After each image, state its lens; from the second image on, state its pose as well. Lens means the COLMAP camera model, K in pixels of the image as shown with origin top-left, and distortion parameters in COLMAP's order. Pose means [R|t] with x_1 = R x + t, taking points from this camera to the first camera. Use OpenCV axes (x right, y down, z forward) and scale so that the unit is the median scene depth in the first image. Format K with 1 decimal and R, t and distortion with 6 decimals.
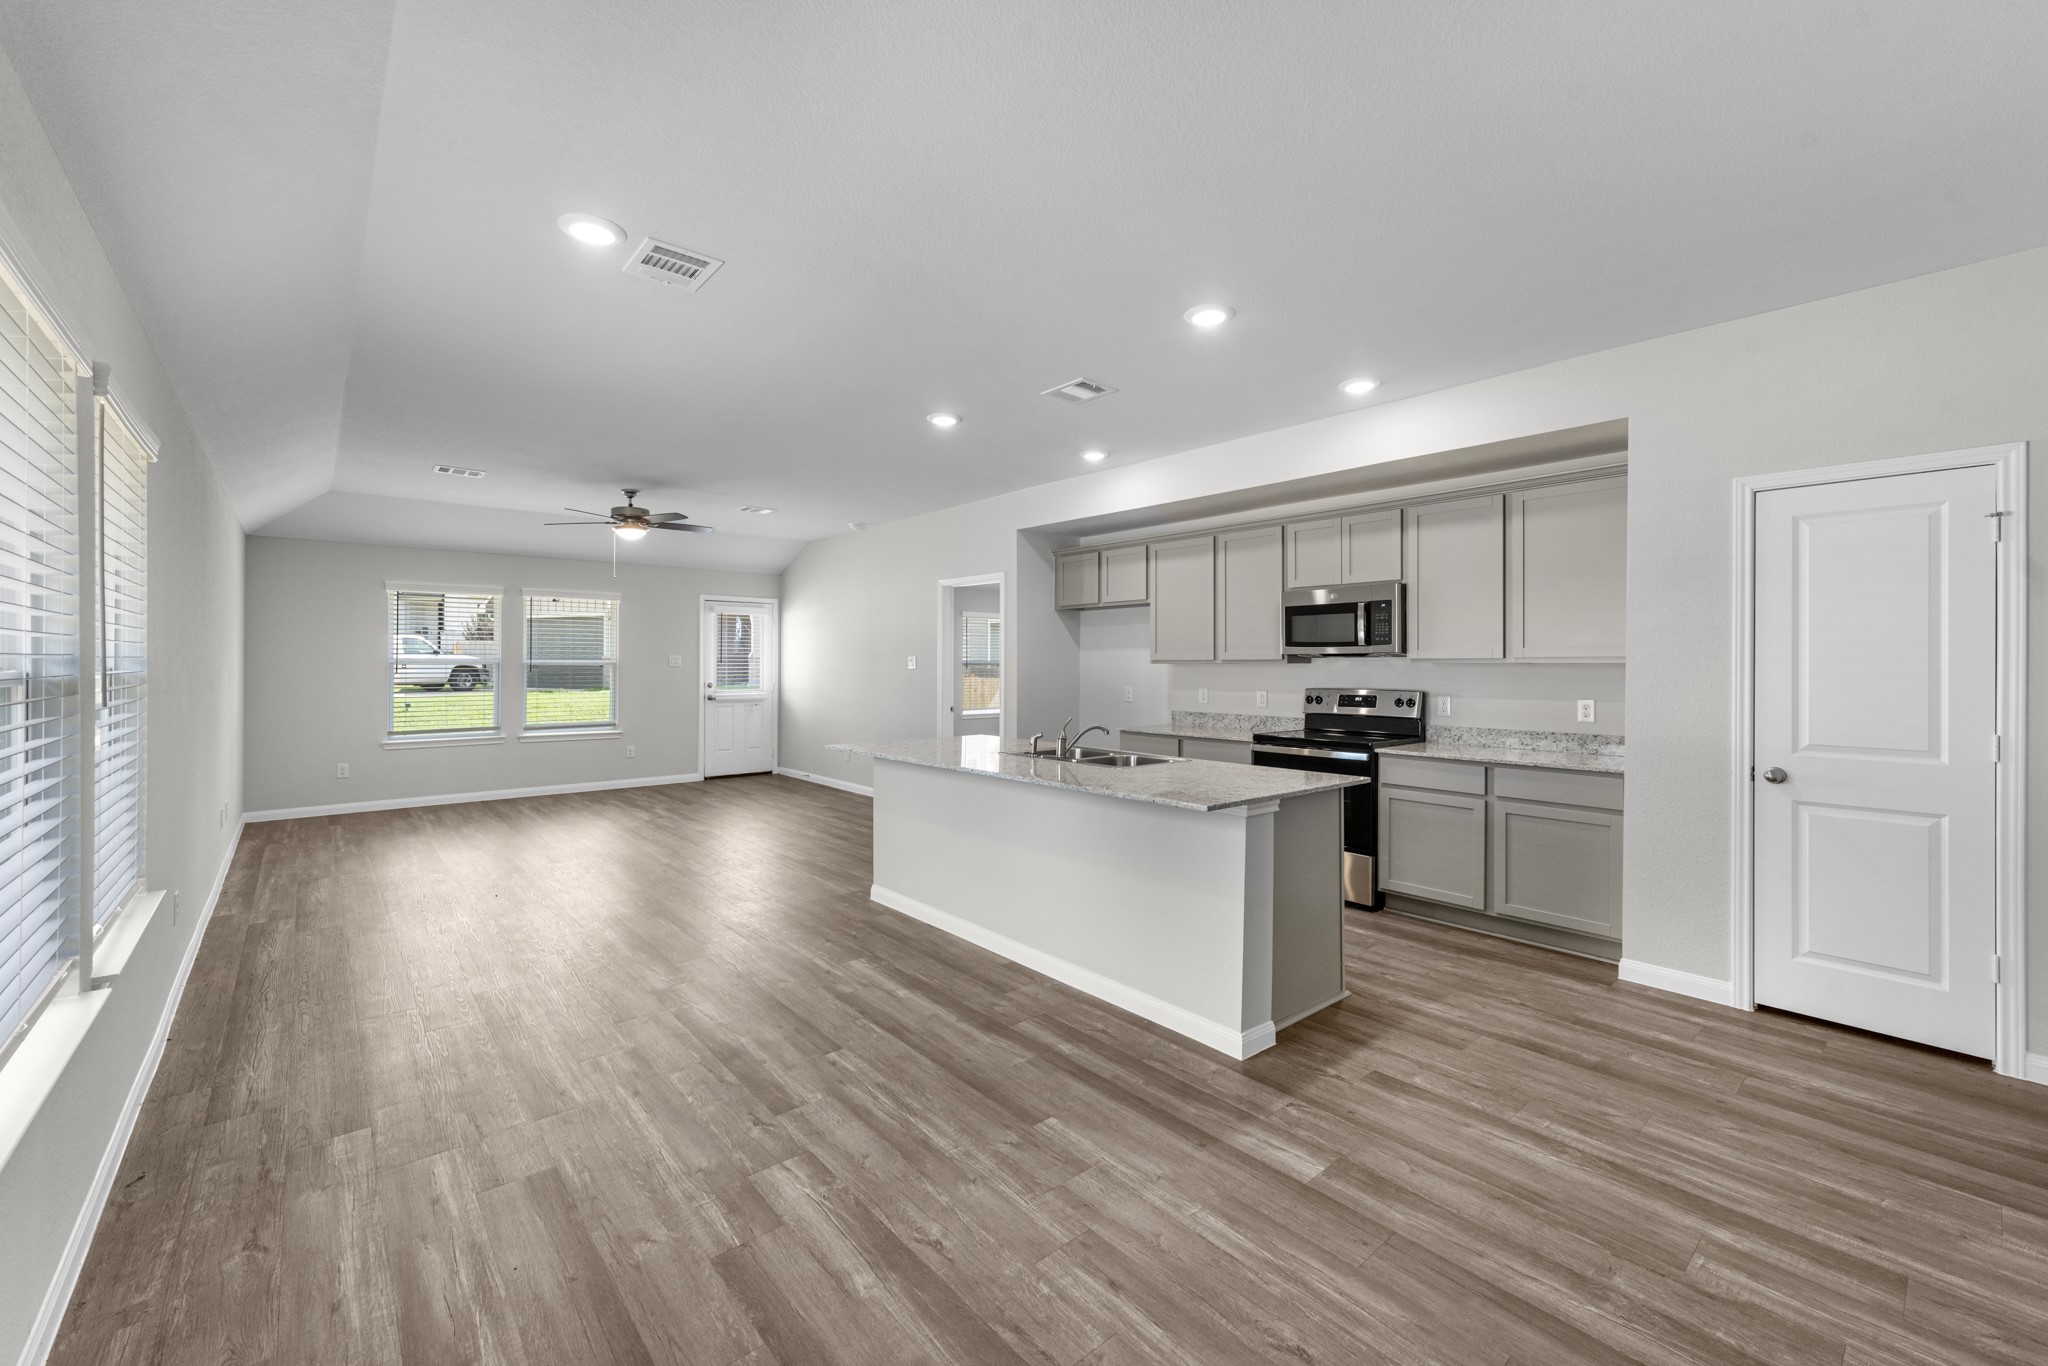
lens RADIAL K [[793.2, 0, 1054.4], [0, 793.2, 667.3], [0, 0, 1]] dist [0.005893, 0.000049]
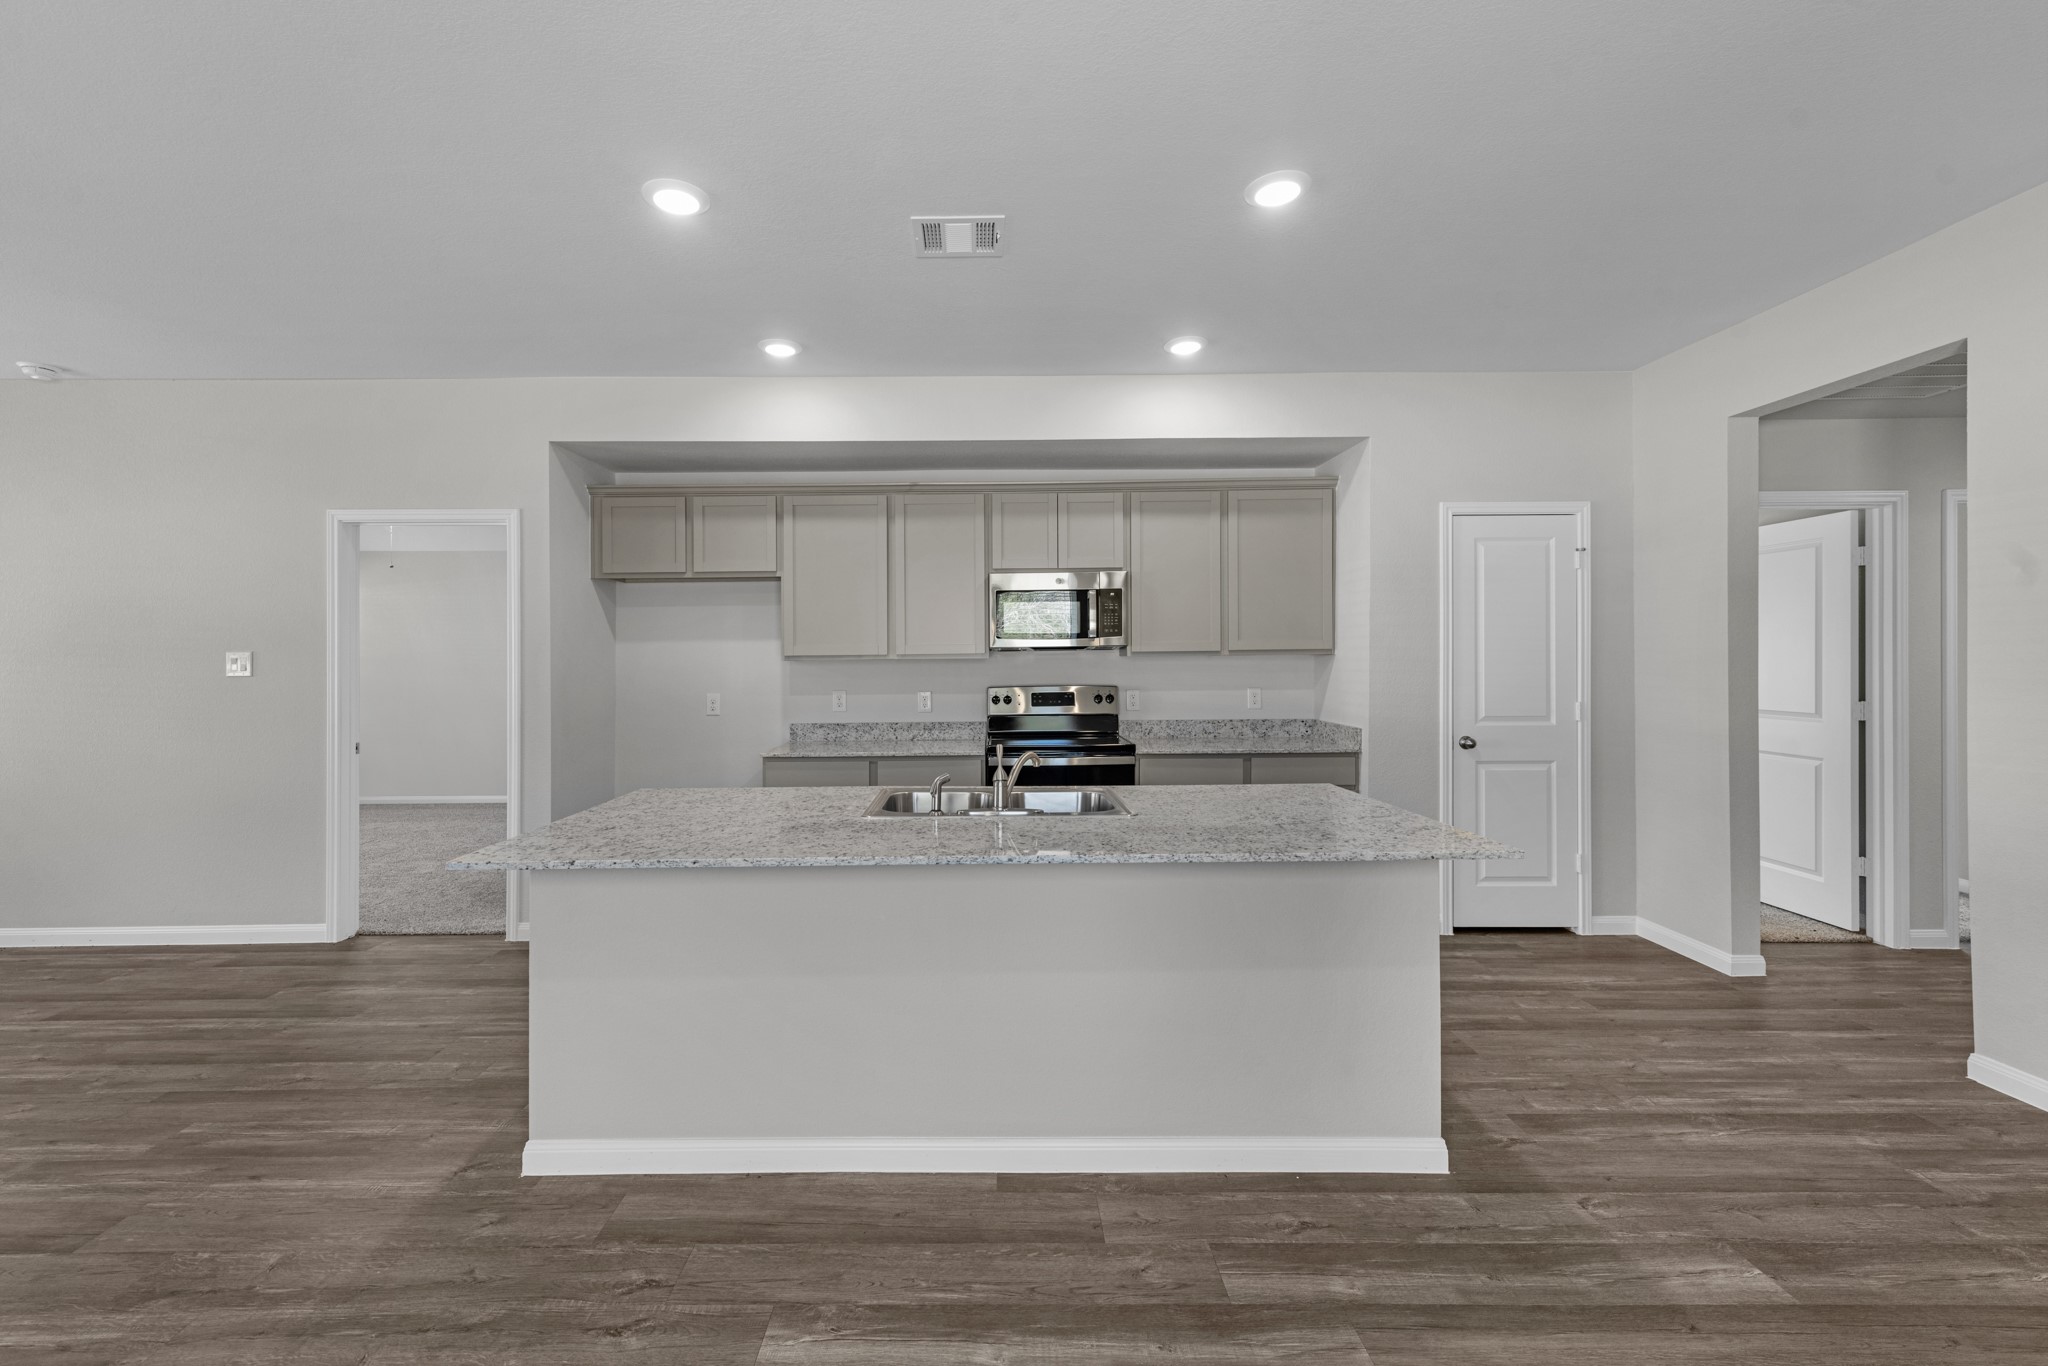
lens RADIAL K [[812.7, 0, 998.4], [0, 812.7, 662.8], [0, 0, 1]] dist [0.007092, -0.000220]
pose [[0.684567, -0.014152, 0.728812, -0.491126], [0.013394, 0.999887, 0.006834, -0.008732], [-0.728826, 0.005084, 0.684680, 0.599994]]
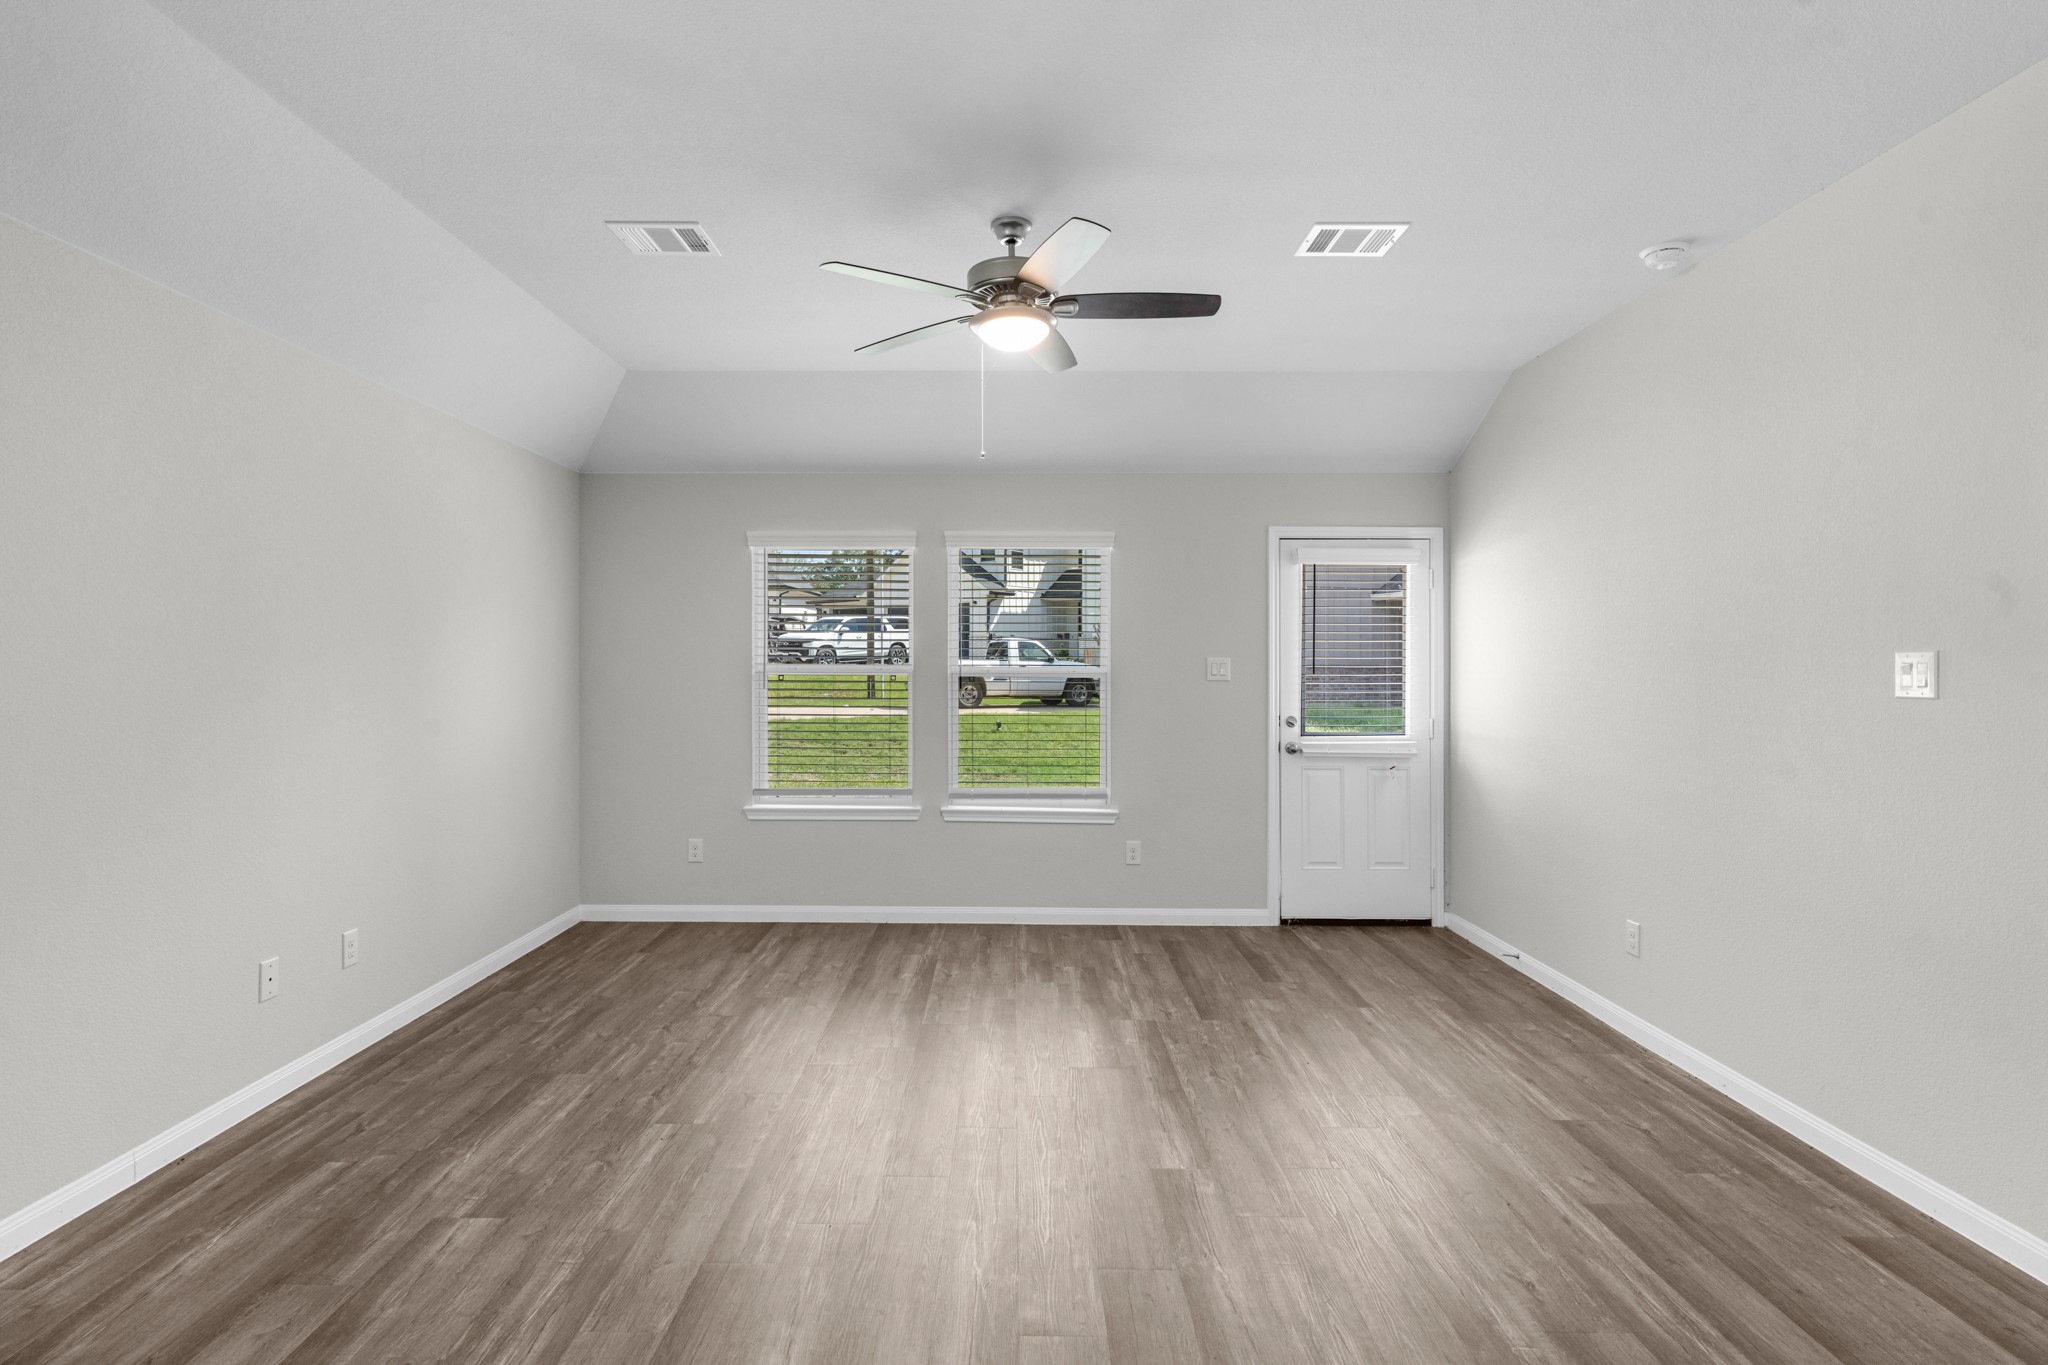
lens RADIAL K [[1059.6, 0, 1018.9], [0, 1059.6, 661.7], [0, 0, 1]] dist [0.032945, 0.000587]
pose [[0.733107, -0.004681, -0.680097, -0.326395], [-0.006210, 0.999889, -0.013576, -0.008056], [0.680084, 0.014175, 0.732997, 1.112393]]
